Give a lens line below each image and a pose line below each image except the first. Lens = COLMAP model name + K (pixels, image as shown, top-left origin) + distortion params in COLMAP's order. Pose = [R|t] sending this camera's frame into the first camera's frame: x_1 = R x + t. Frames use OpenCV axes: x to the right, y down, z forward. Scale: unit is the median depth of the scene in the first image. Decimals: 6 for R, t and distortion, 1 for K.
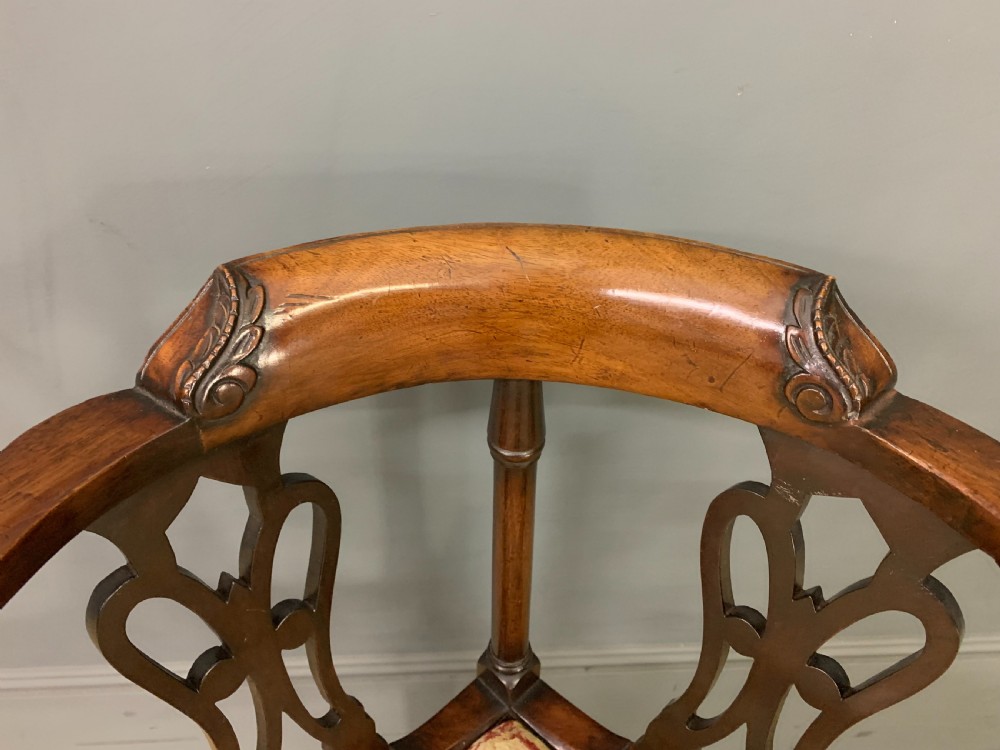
lens RADIAL K [[790.3, 0, 509.0], [0, 790.3, 368.4], [0, 0, 1]] dist [0.034278, -0.046238]
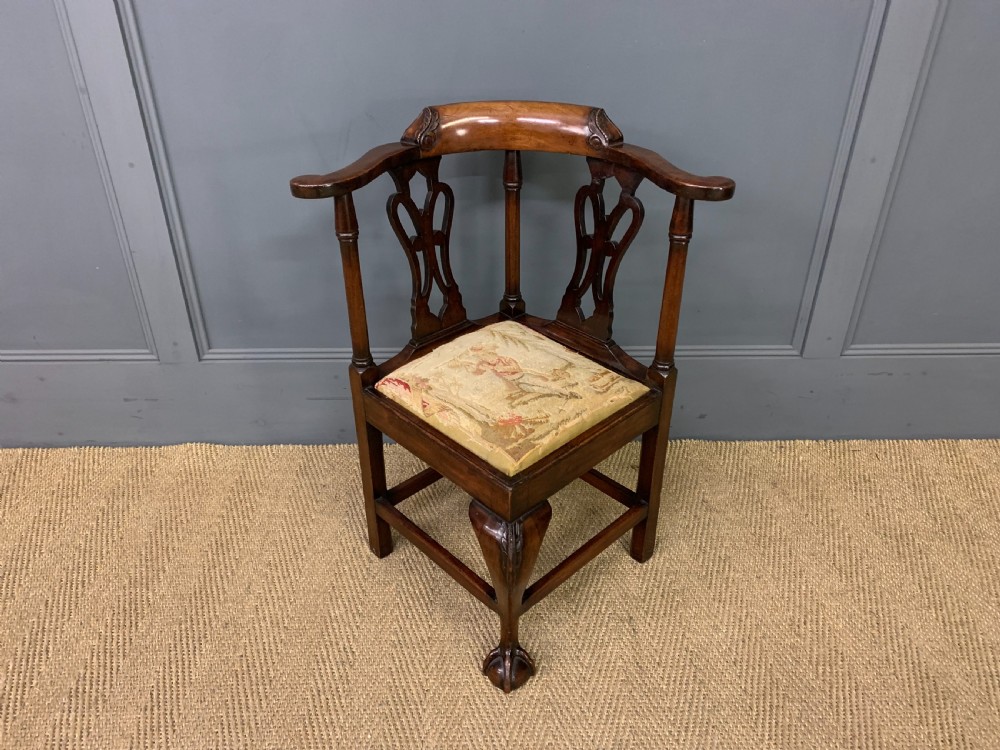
lens RADIAL K [[775.2, 0, 495.9], [0, 775.2, 360.3], [0, 0, 1]] dist [0.028355, -0.016658]
pose [[0.998619, -0.003555, -0.052416, 0.118883], [-0.002771, 0.992755, -0.120128, 1.345118], [0.052464, 0.120107, 0.991374, -2.186917]]
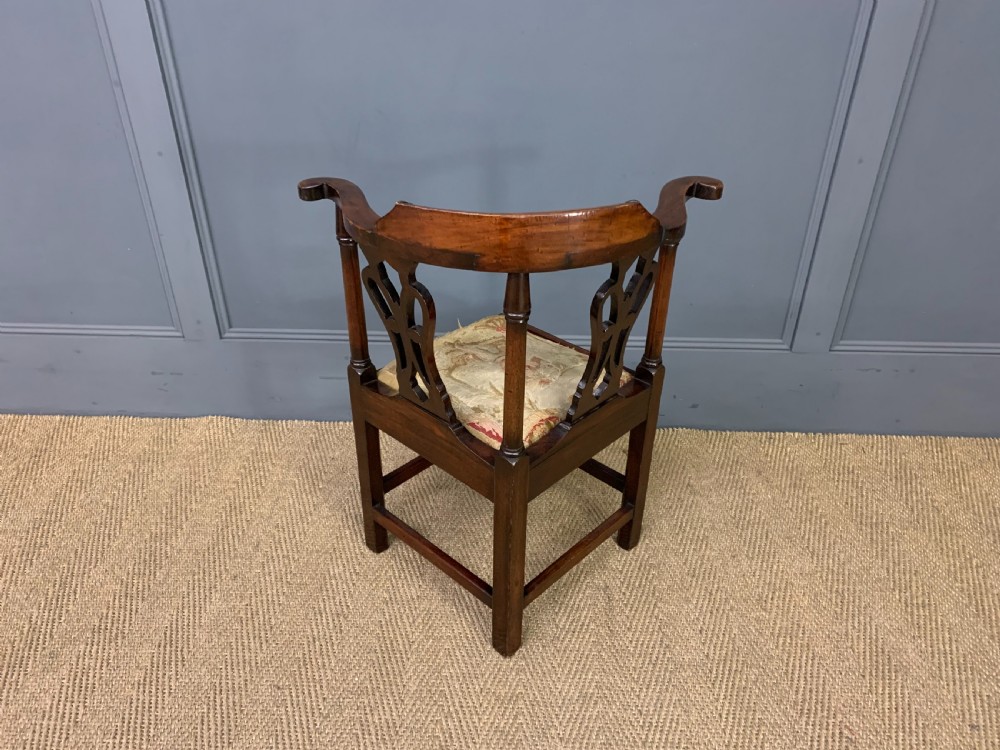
lens RADIAL K [[775.2, 0, 496.5], [0, 775.2, 376.6], [0, 0, 1]] dist [0.028355, -0.016658]
pose [[0.994679, 0.027351, -0.099322, 0.351865], [-0.037161, 0.994463, -0.098302, 1.453335], [0.096084, 0.101470, 0.990188, -2.402527]]
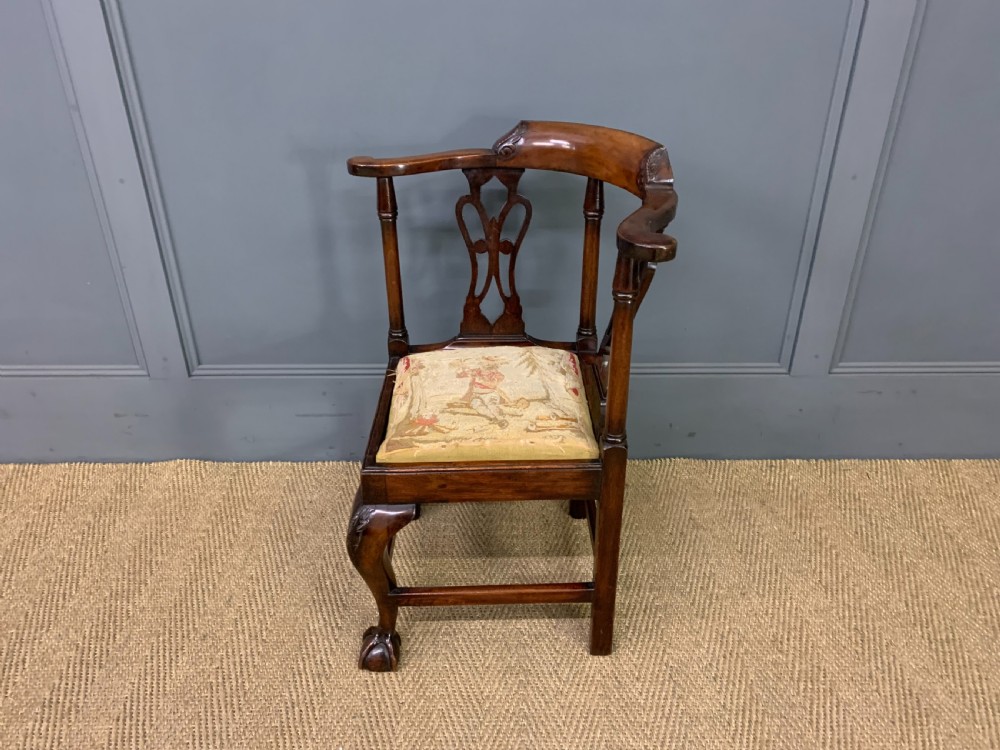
lens RADIAL K [[775.2, 0, 502.9], [0, 775.2, 367.8], [0, 0, 1]] dist [0.028355, -0.016658]
pose [[0.997924, -0.002612, -0.064354, 0.280681], [-0.007413, 0.987879, -0.155046, 1.447000], [0.063979, 0.155201, 0.985809, -2.177134]]
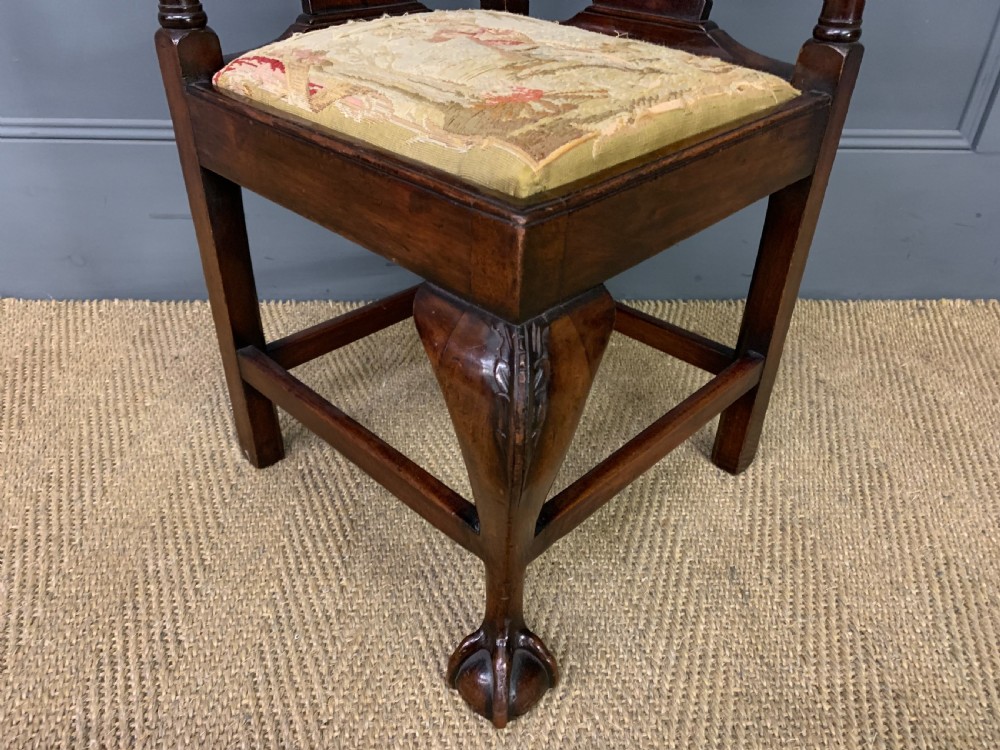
lens RADIAL K [[775.2, 0, 494.9], [0, 775.2, 378.0], [0, 0, 1]] dist [0.028355, -0.016658]
pose [[0.999936, 0.001593, -0.011174, 0.000859], [-0.002270, 0.998146, -0.060815, 1.738378], [0.011056, 0.060836, 0.998087, -0.398463]]
